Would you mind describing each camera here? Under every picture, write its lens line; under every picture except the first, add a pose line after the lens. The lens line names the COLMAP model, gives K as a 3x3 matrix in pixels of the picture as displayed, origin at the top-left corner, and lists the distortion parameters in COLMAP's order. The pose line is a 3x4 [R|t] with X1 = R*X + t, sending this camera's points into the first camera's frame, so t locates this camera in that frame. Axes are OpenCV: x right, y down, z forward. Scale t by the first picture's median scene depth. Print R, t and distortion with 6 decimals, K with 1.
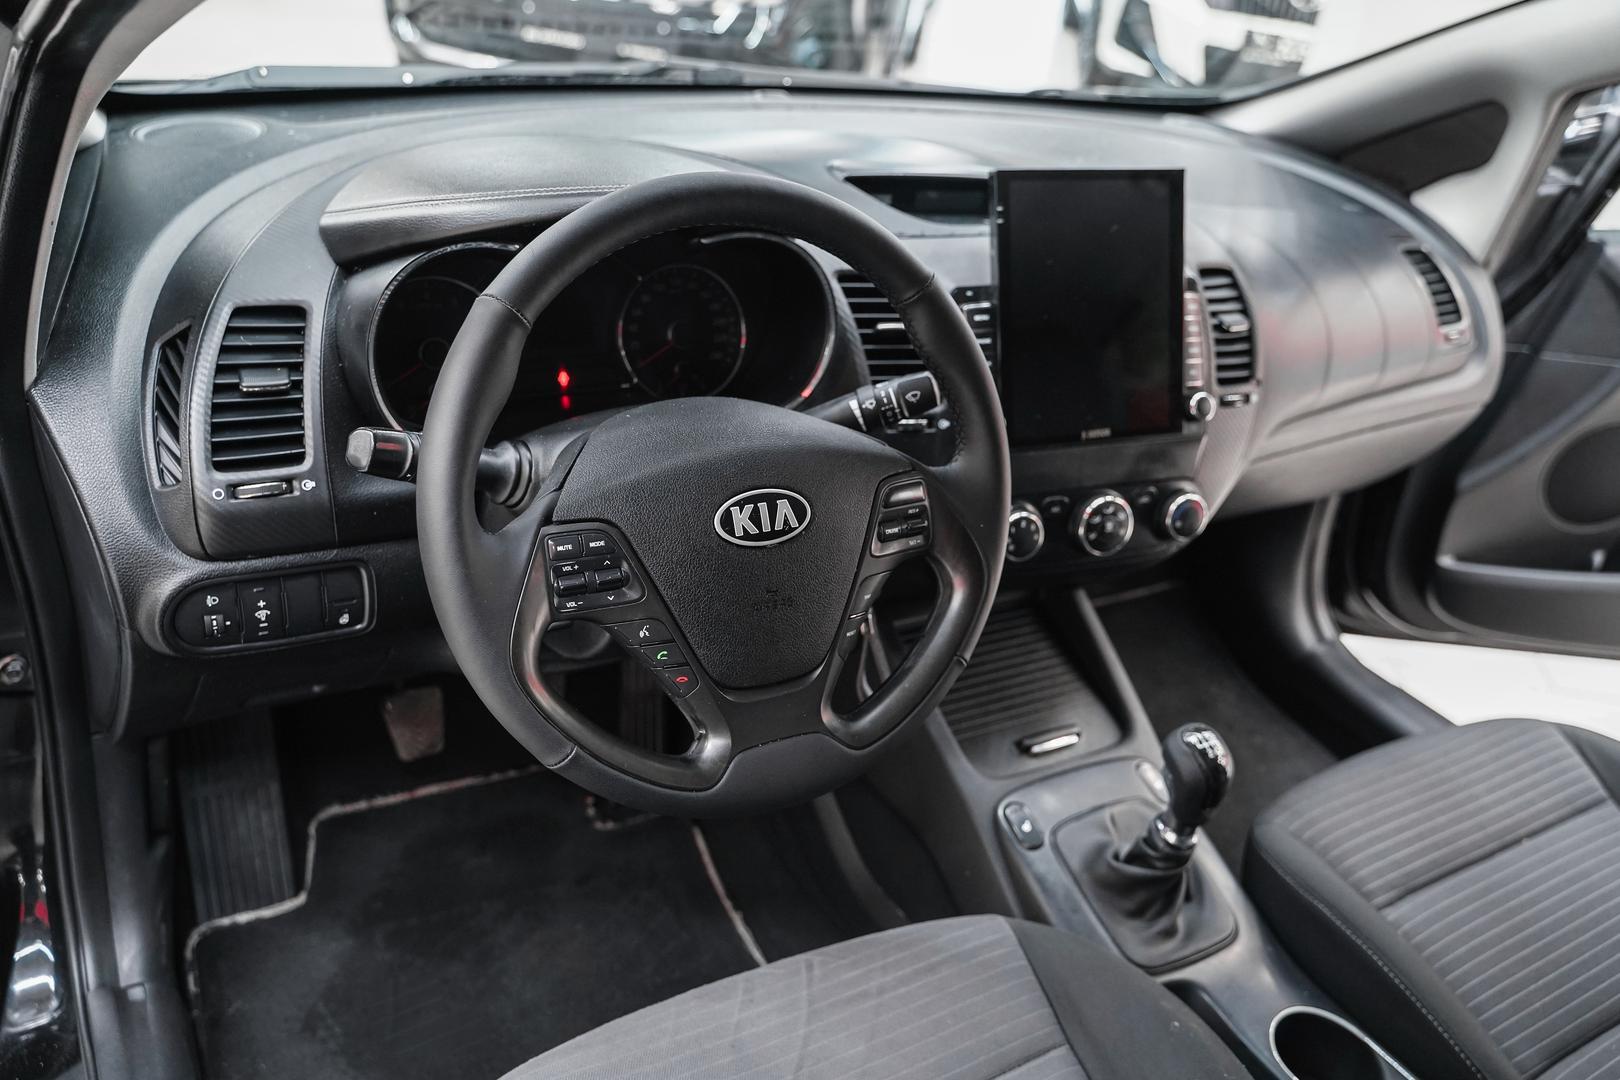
lens RADIAL K [[1304.4, 0, 810.0], [0, 1304.4, 540.0], [0, 0, 1]] dist [-0.010795, 0.001700]
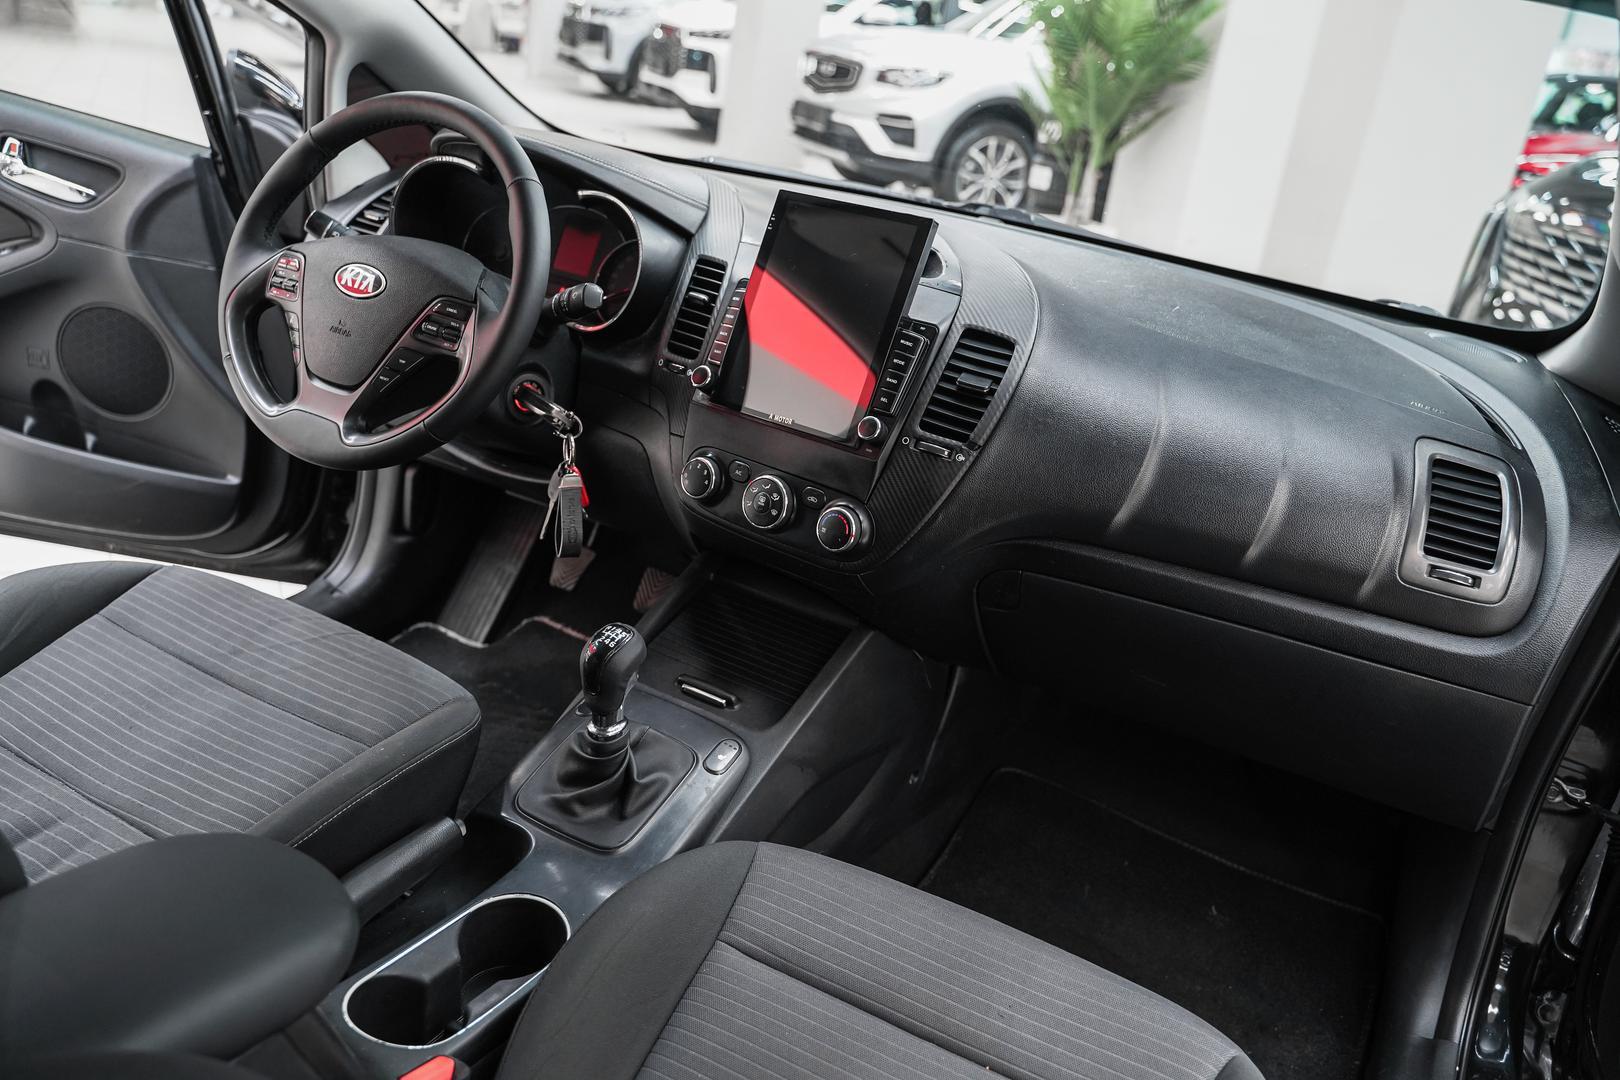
lens RADIAL K [[1281.9, 0, 810.0], [0, 1281.9, 540.0], [0, 0, 1]] dist [-0.023706, 0.008678]
pose [[0.539486, 0.272378, -0.796722, 1.121982], [-0.477165, 0.878519, -0.022762, 0.024383], [0.693735, 0.392447, 0.603917, 0.372334]]
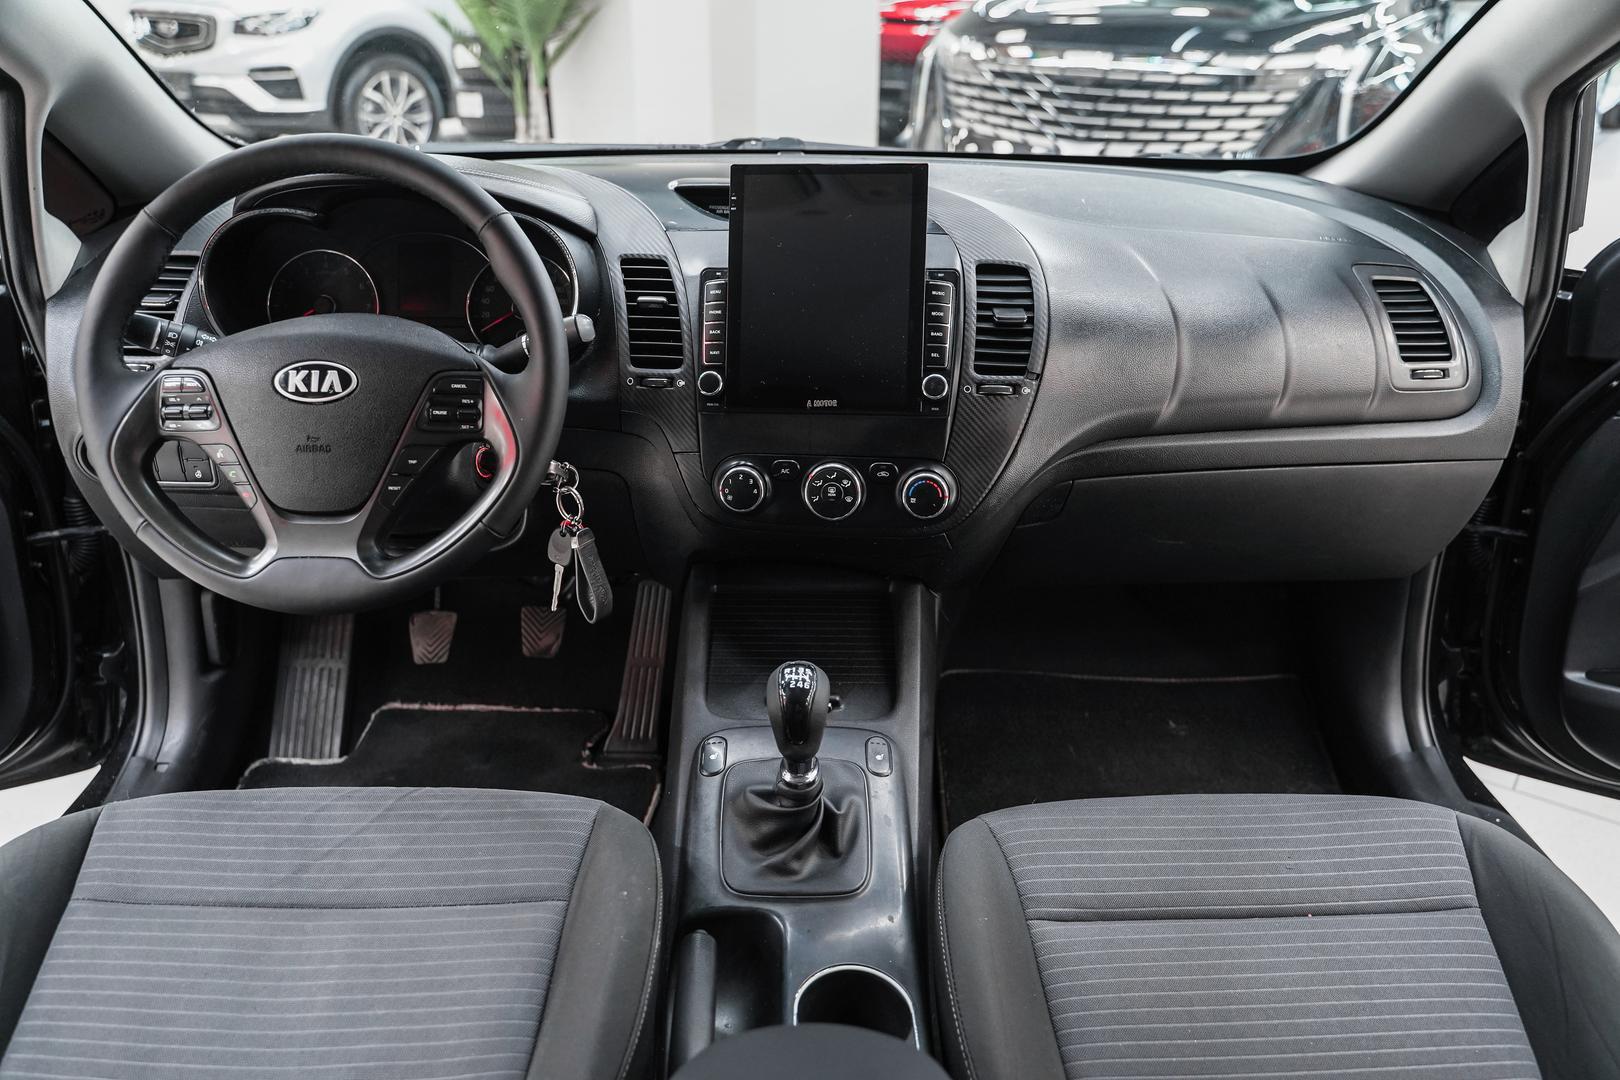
lens RADIAL K [[1270.1, 0, 803.3], [0, 1270.1, 545.5], [0, 0, 1]] dist [-0.019952, 0.004919]
pose [[0.872147, 0.088953, -0.481089, 0.703109], [-0.150135, 0.984549, -0.090131, 0.128451], [0.465638, 0.150836, 0.872026, 0.089136]]
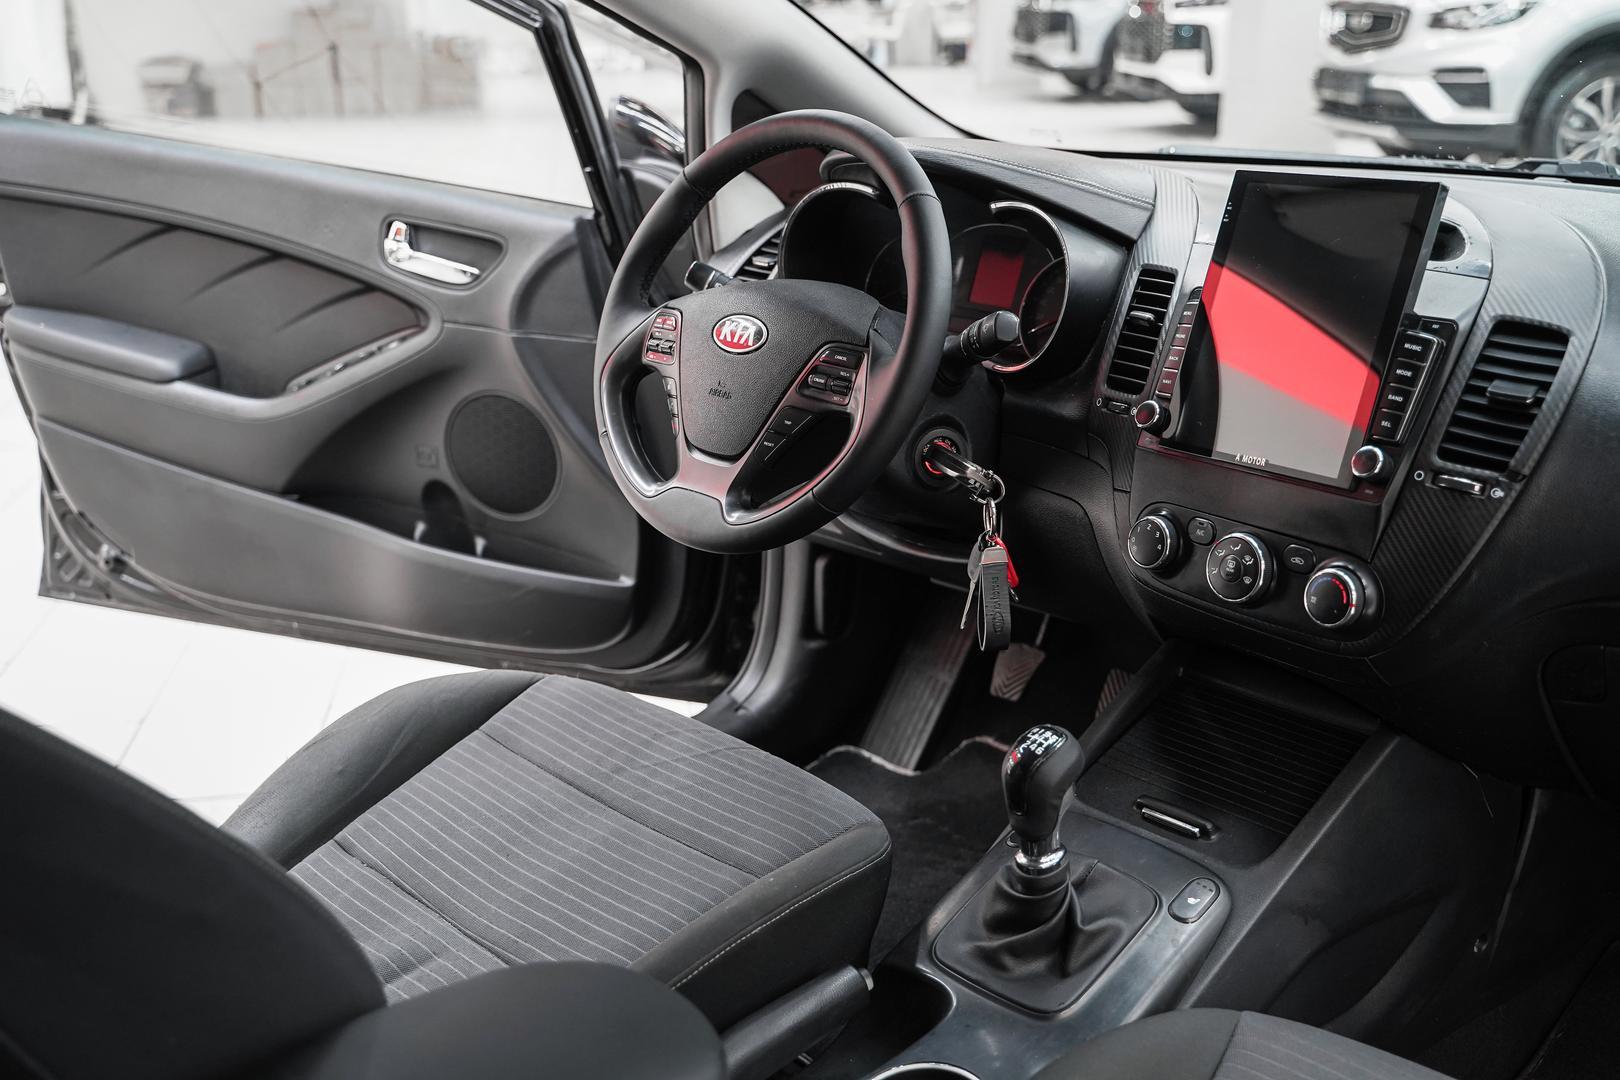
lens RADIAL K [[1651.3, 0, 804.1], [0, 1651.3, 528.7], [0, 0, 1]] dist [-0.017913, 0.015285]
pose [[0.252077, 0.185297, -0.949801, 1.178625], [-0.432575, 0.899553, 0.060689, 0.023238], [0.865642, 0.395562, 0.306911, 0.402444]]
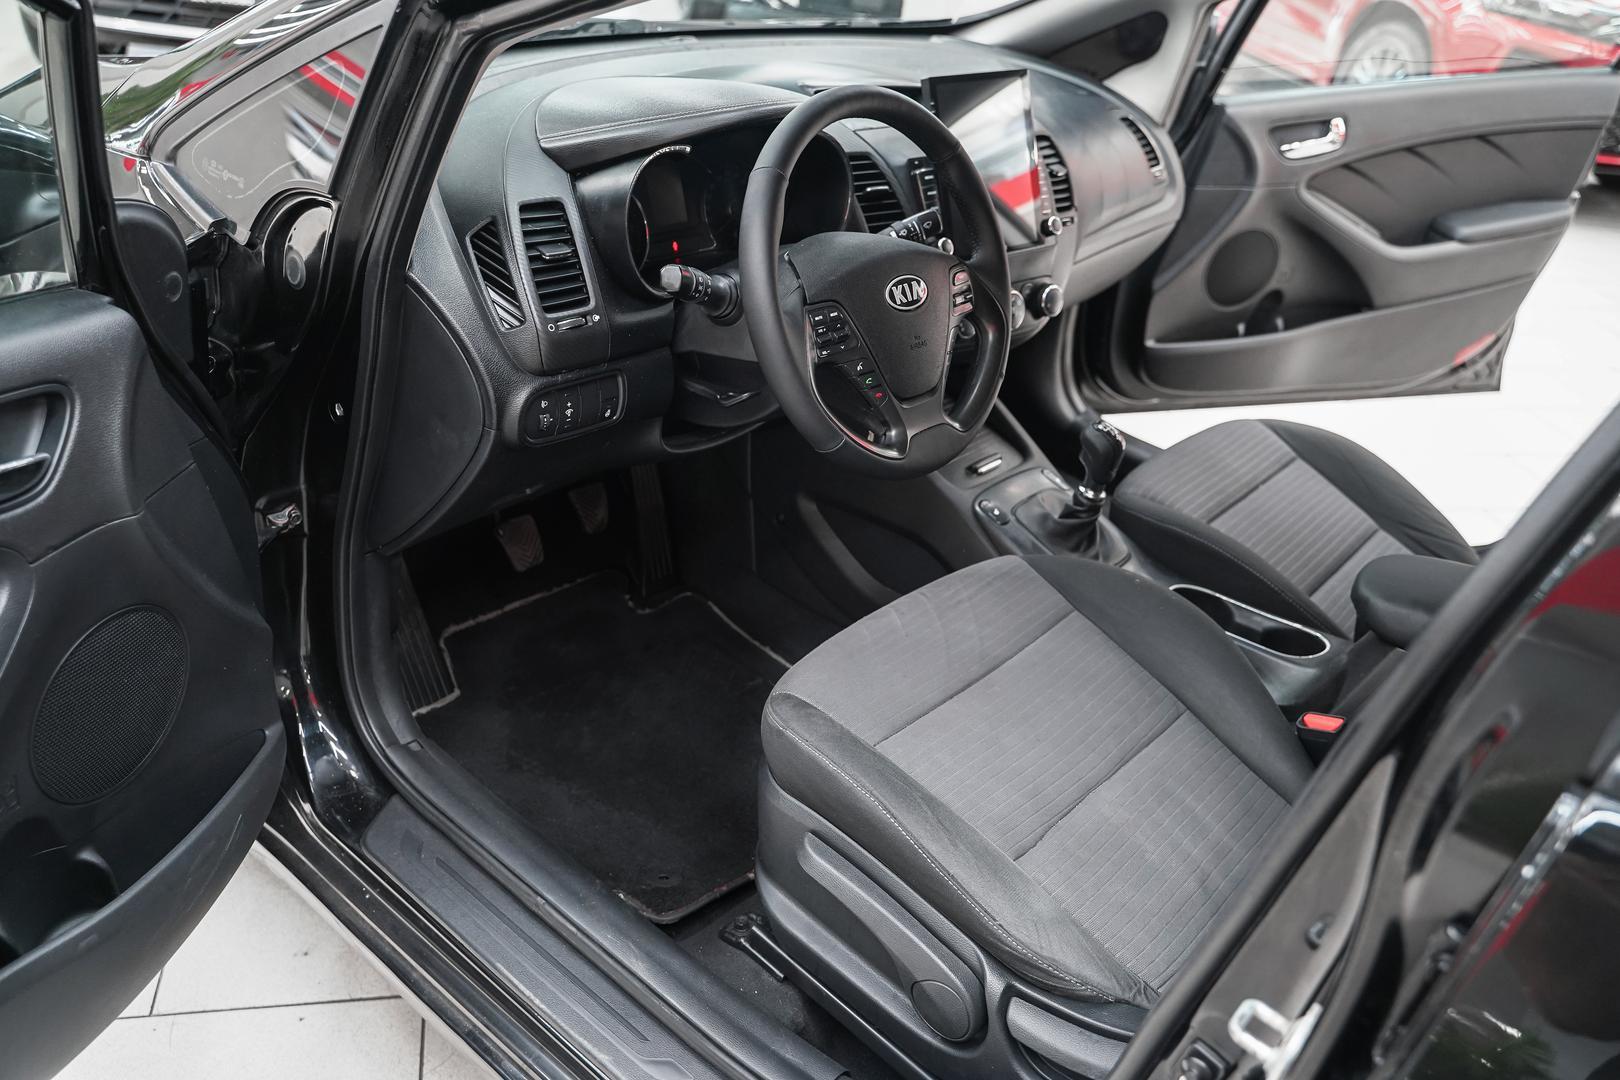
lens RADIAL K [[1270.1, 0, 803.3], [0, 1270.1, 545.5], [0, 0, 1]] dist [-0.019952, 0.004919]
pose [[0.946802, -0.174570, 0.270355, -0.443591], [0.159125, 0.984156, 0.078208, 0.103222], [-0.279724, -0.031027, 0.959579, -0.354010]]
